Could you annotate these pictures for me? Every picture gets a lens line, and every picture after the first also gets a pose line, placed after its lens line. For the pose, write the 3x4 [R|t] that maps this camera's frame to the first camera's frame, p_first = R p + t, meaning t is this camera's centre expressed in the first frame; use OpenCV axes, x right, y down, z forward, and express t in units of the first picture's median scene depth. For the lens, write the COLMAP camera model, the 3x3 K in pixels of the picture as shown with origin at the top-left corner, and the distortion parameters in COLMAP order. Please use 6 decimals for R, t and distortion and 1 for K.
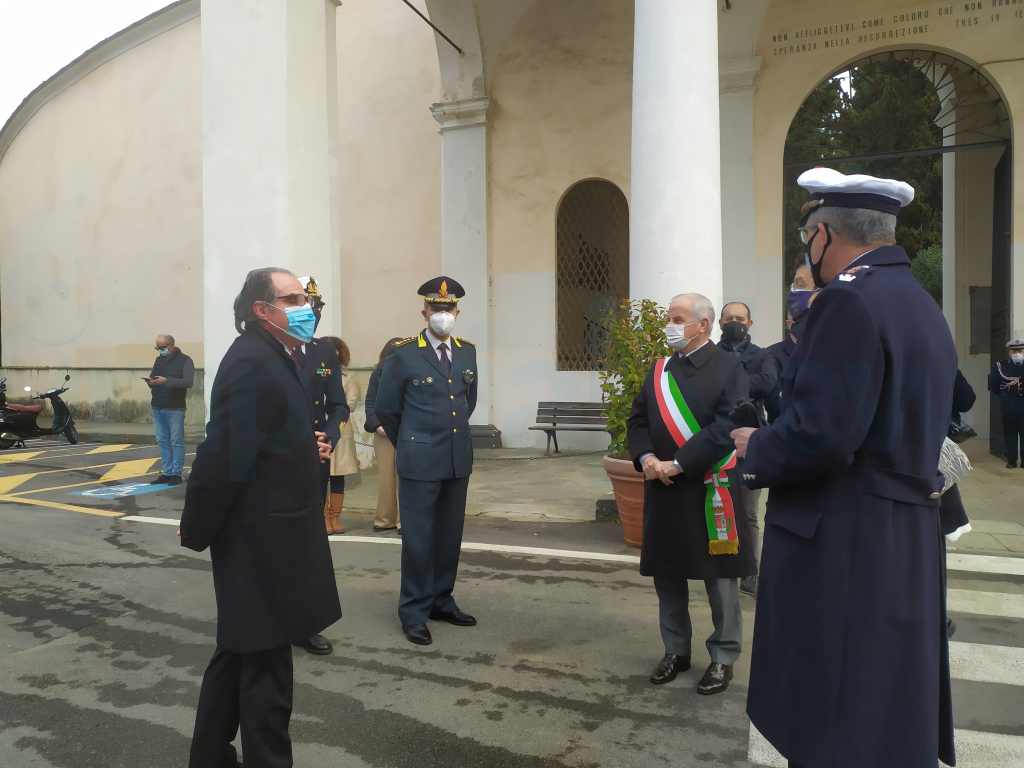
lens RADIAL K [[763.7, 0, 519.7], [0, 763.7, 380.0], [0, 0, 1]] dist [0.057677, -0.036589]
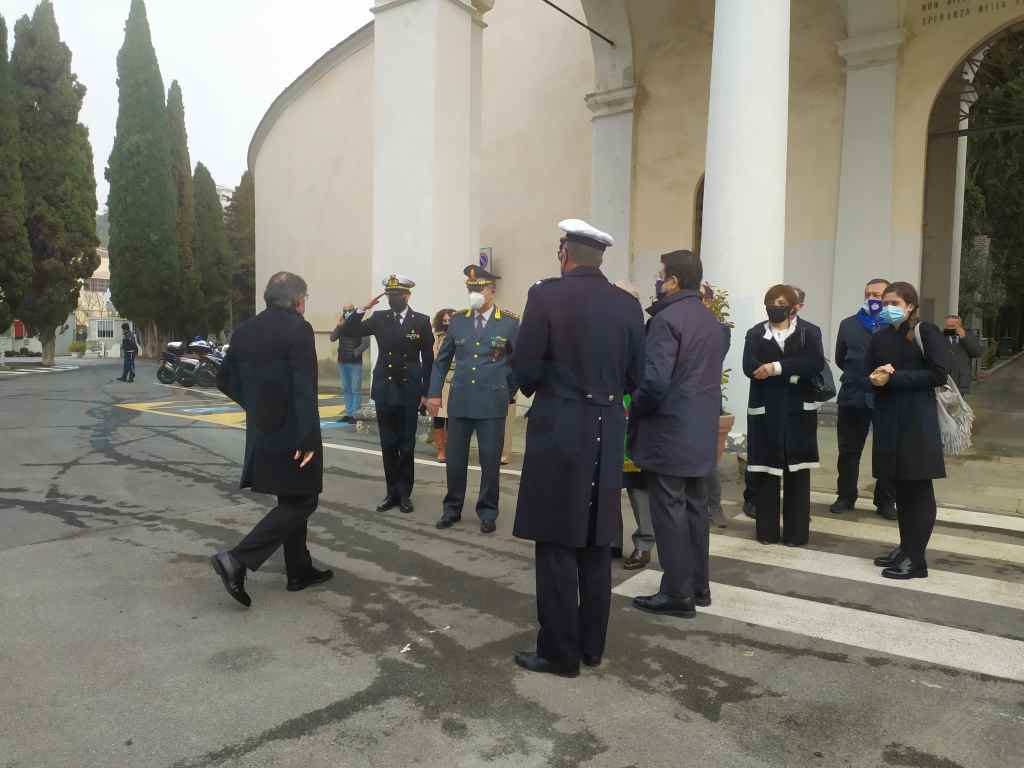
lens RADIAL K [[763.7, 0, 512.7], [0, 763.7, 377.7], [0, 0, 1]] dist [0.057677, -0.036589]
pose [[0.963014, 0.034771, -0.267198, 0.100548], [-0.025103, 0.998904, 0.039515, 0.002528], [0.268279, -0.031346, 0.962831, -0.100619]]
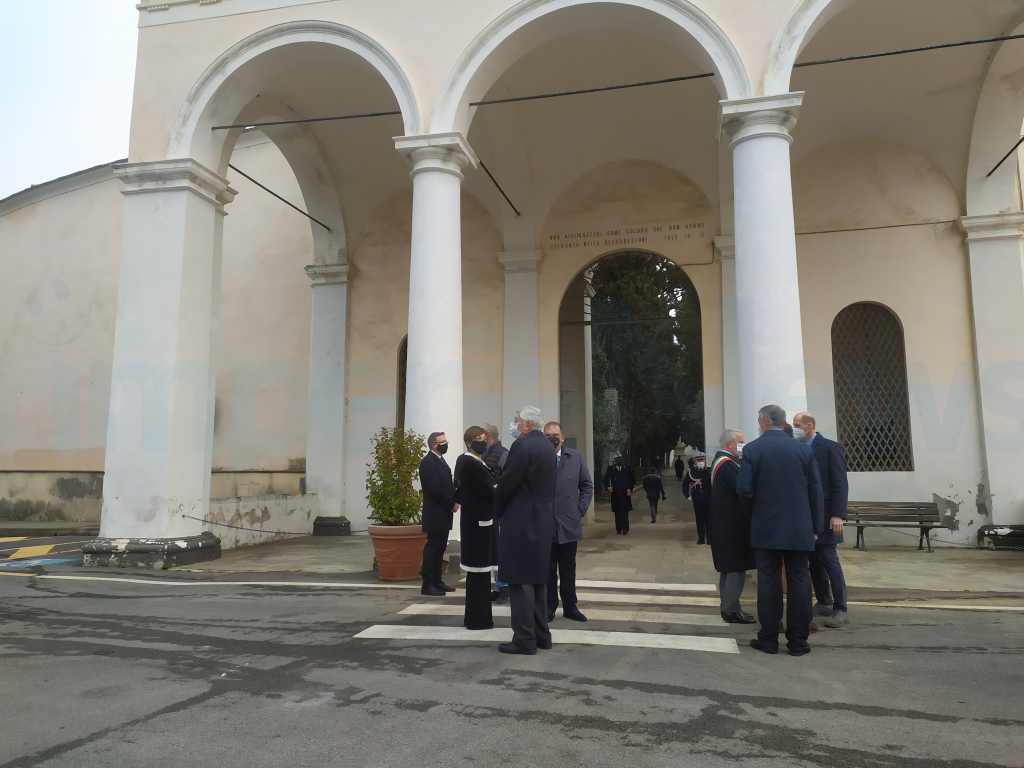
lens RADIAL K [[743.2, 0, 512.2], [0, 743.2, 382.5], [0, 0, 1]] dist [0.049649, -0.012230]
pose [[0.993344, 0.019537, 0.113520, 0.100992], [-0.003962, 0.990723, -0.135841, 0.007017], [-0.115121, 0.134487, 0.984206, -0.276301]]
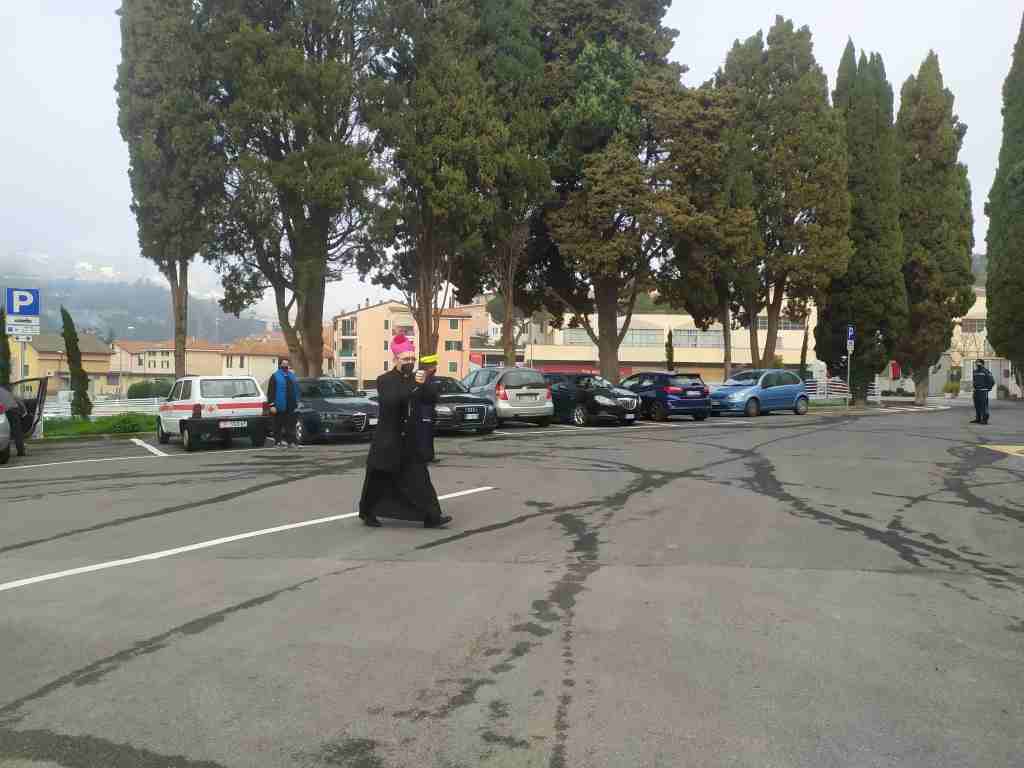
lens RADIAL K [[763.7, 0, 508.4], [0, 763.7, 367.5], [0, 0, 1]] dist [0.057677, -0.036589]
pose [[0.261903, 0.005465, -0.965079, 0.089356], [-0.023281, 0.999729, -0.000657, 0.011478], [0.964813, 0.022640, 0.261959, -0.064651]]
